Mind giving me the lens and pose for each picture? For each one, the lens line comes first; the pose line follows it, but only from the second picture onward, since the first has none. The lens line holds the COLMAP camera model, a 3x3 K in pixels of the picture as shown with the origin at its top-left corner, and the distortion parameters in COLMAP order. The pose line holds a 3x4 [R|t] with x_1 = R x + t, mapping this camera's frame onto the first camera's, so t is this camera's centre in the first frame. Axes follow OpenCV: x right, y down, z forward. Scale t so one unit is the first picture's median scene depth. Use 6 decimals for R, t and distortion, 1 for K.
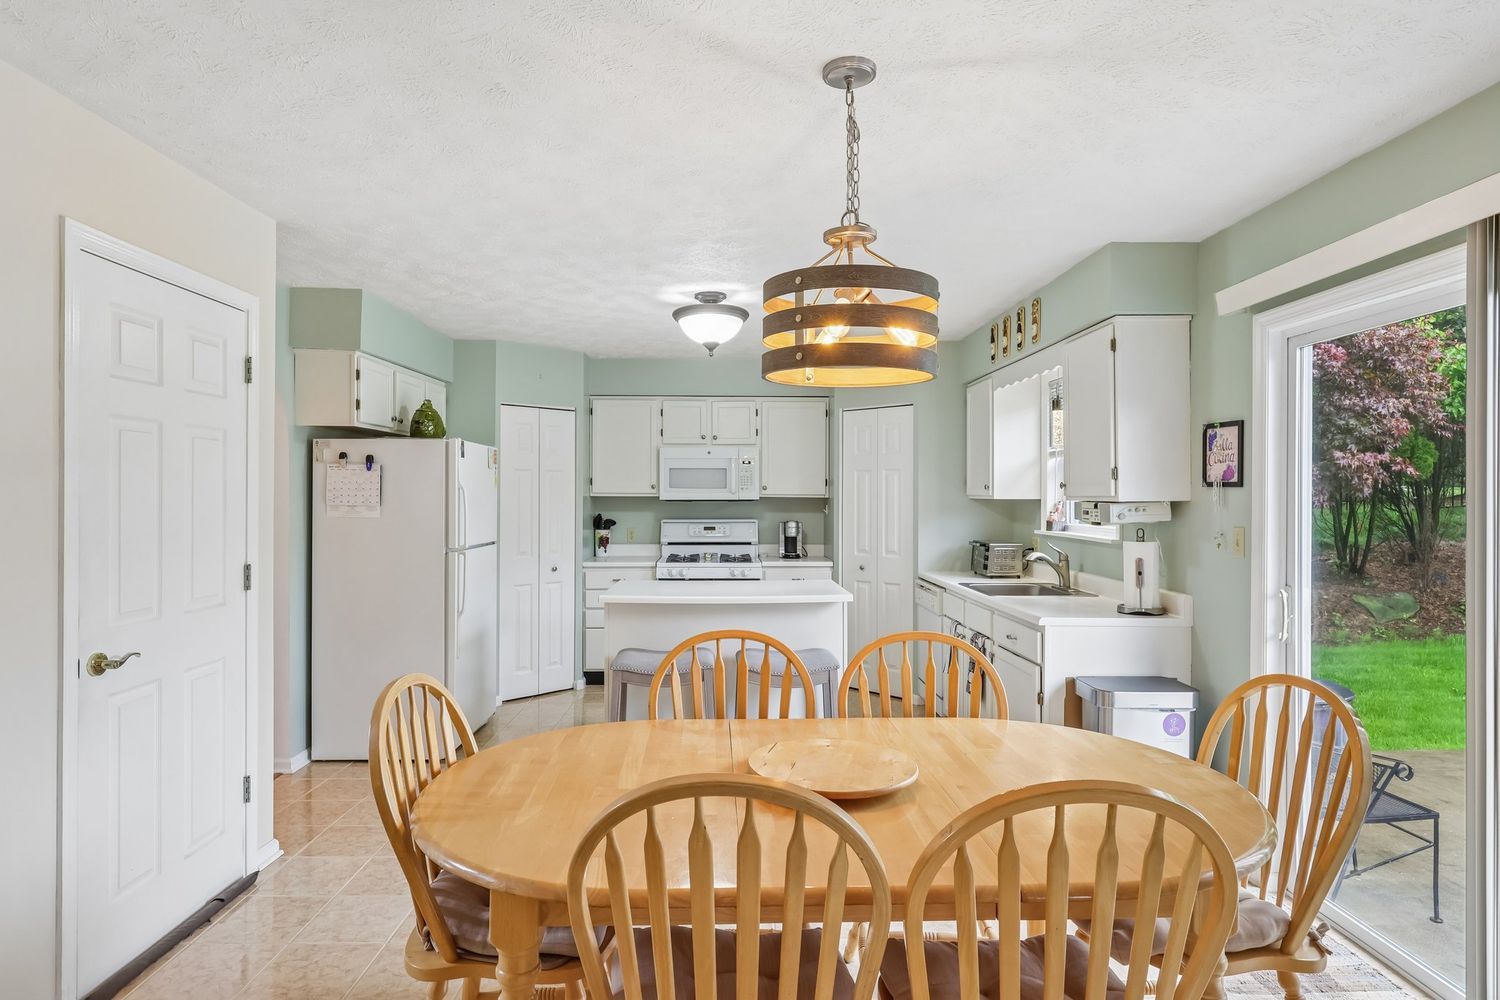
lens RADIAL K [[813.9, 0, 750.0], [0, 813.9, 500.0], [0, 0, 1]] dist [-0.000322, -0.000197]
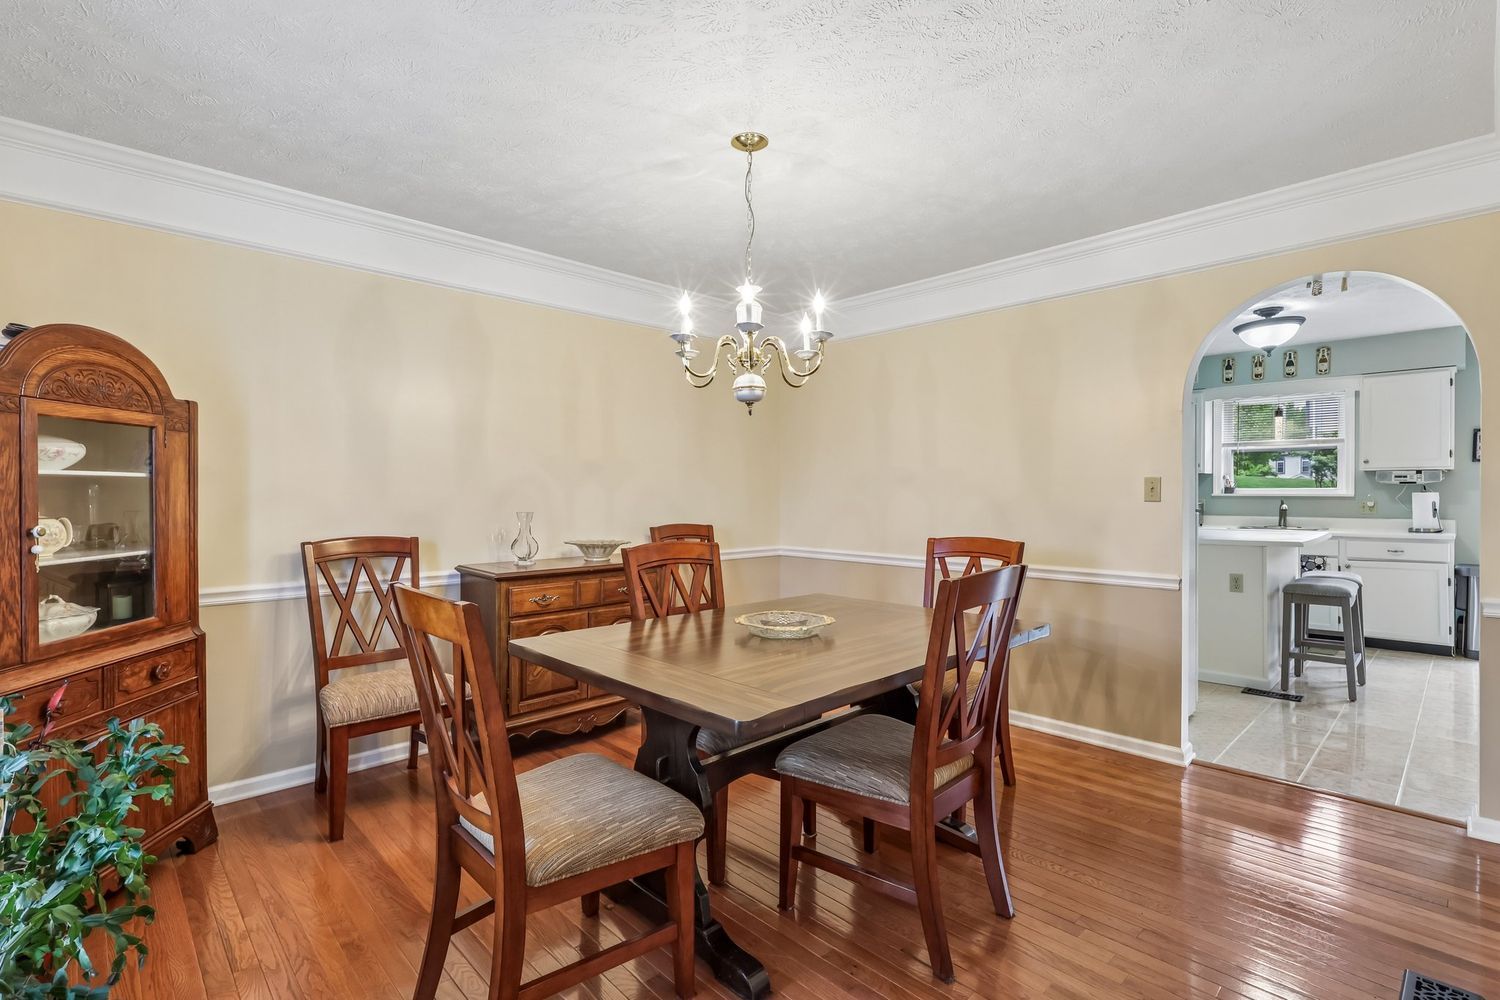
lens RADIAL K [[707.5, 0, 750.0], [0, 707.5, 500.0], [0, 0, 1]] dist [0.011710, 0.000119]
pose [[0.756005, -0.009550, 0.654496, -1.183705], [0.005464, 0.999951, 0.008279, 0.032556], [-0.654543, -0.002682, 0.756020, 0.550422]]
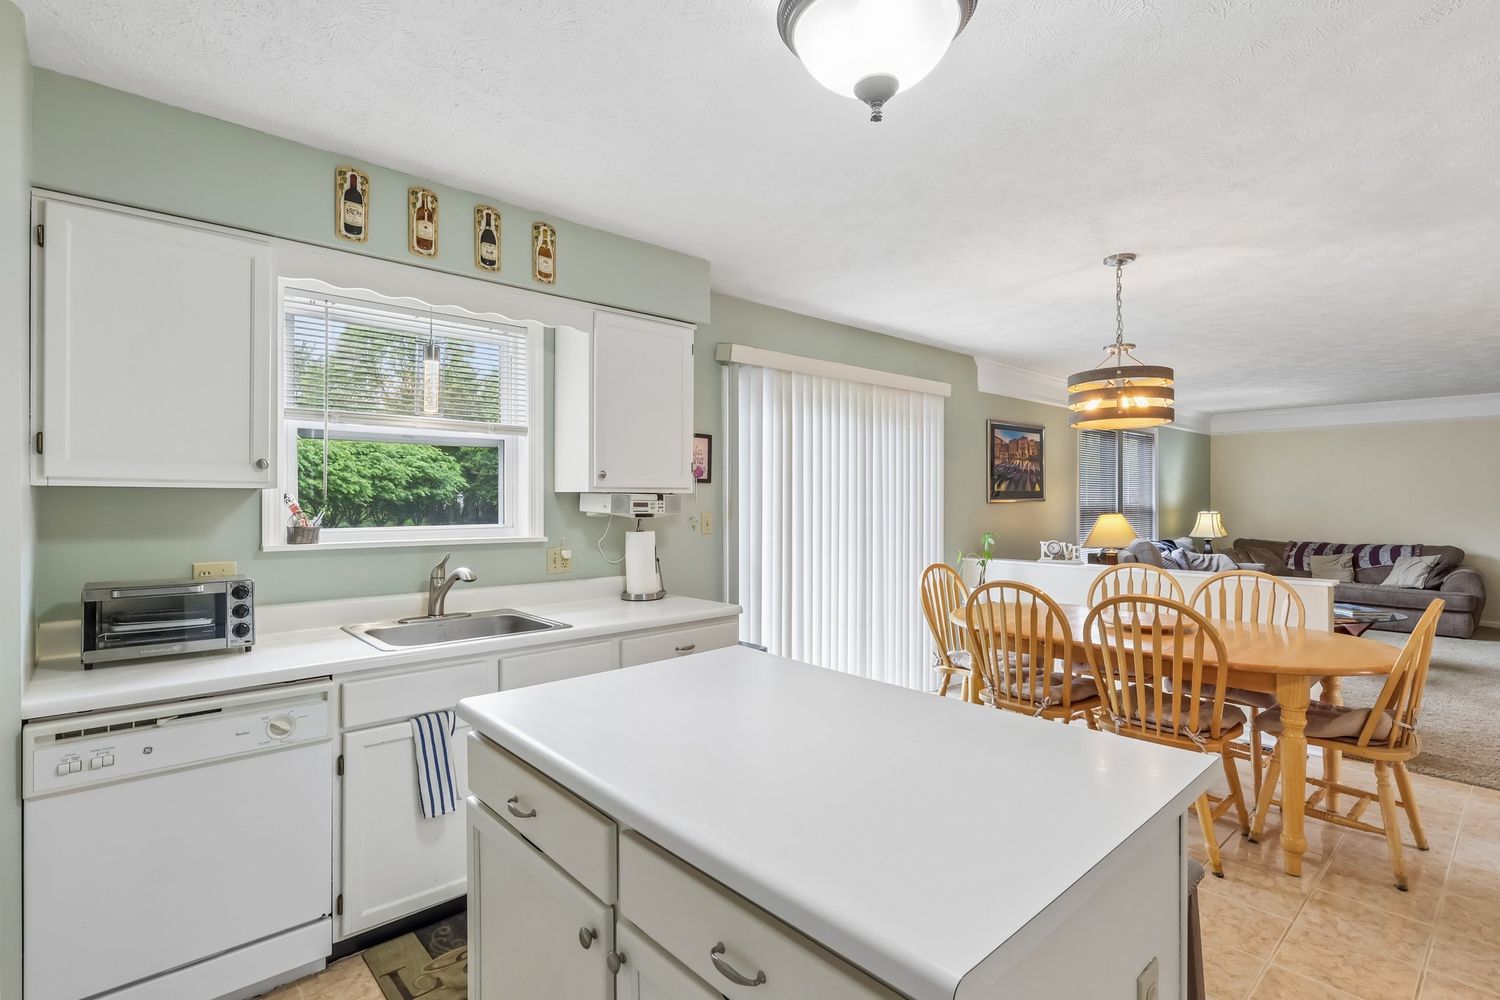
lens RADIAL K [[721.3, 0, 750.0], [0, 721.3, 500.0], [0, 0, 1]] dist [0.001469, 0.000026]
pose [[-0.646167, -0.003381, 0.763188, -0.229740], [0.002155, 0.999978, 0.006254, 0.003378], [-0.763193, 0.005686, -0.646146, 1.053222]]
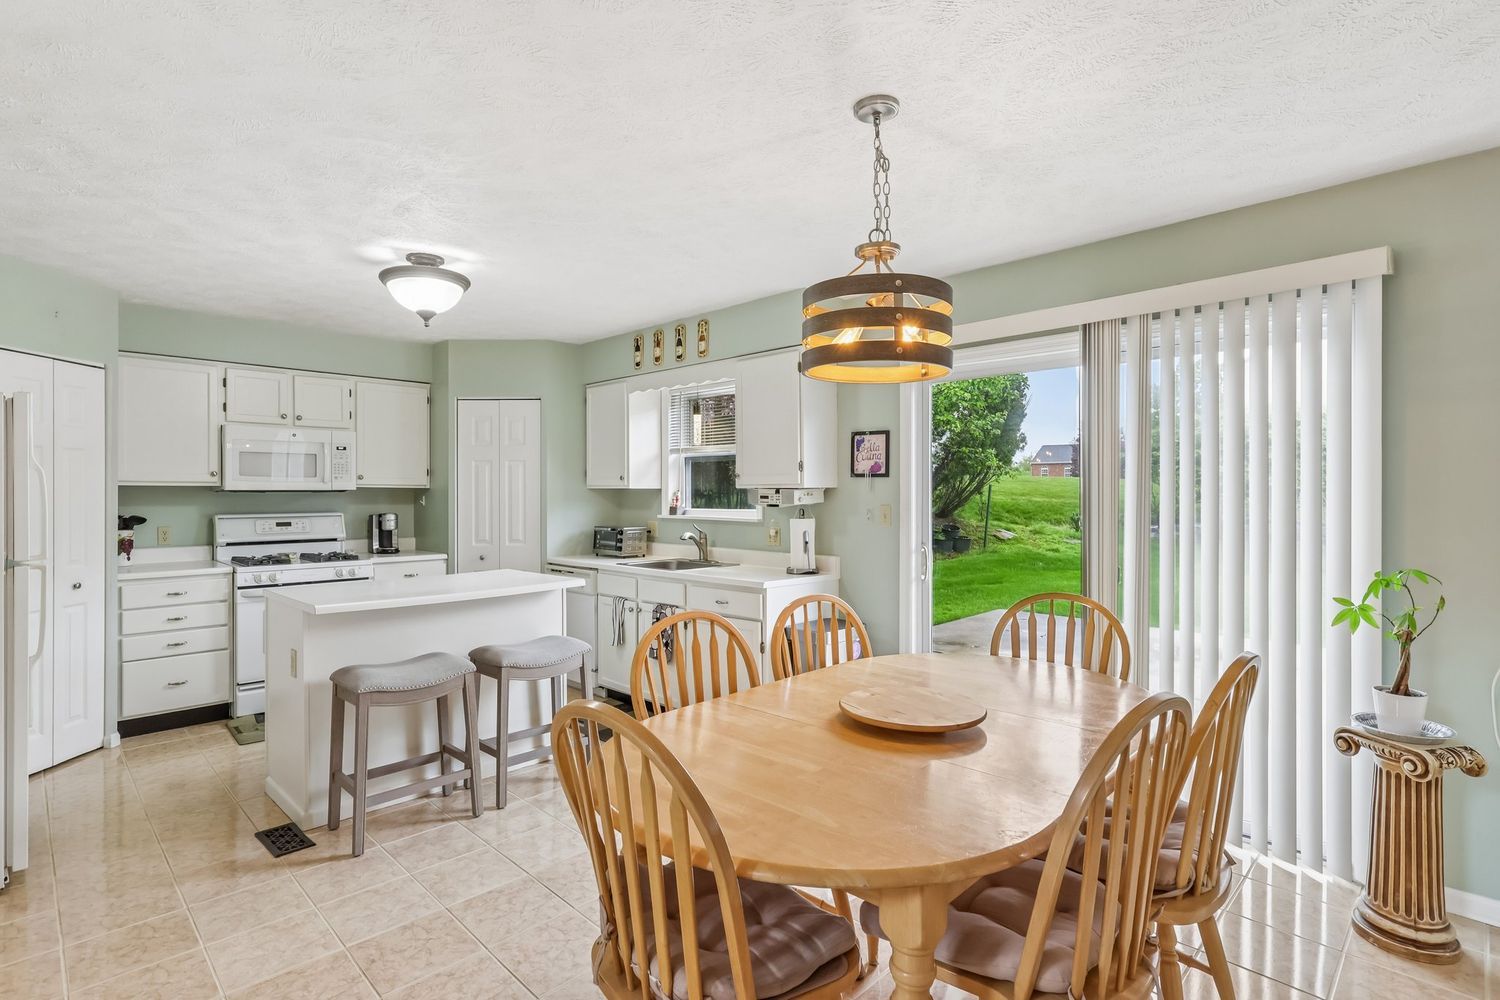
lens RADIAL K [[730.3, 0, 750.0], [0, 730.3, 500.0], [0, 0, 1]] dist [0.003169, 0.000730]
pose [[0.730298, -0.008511, 0.683076, -0.273530], [0.005201, 0.999963, 0.006899, 0.008727], [-0.683109, -0.001486, 0.730315, 0.136656]]
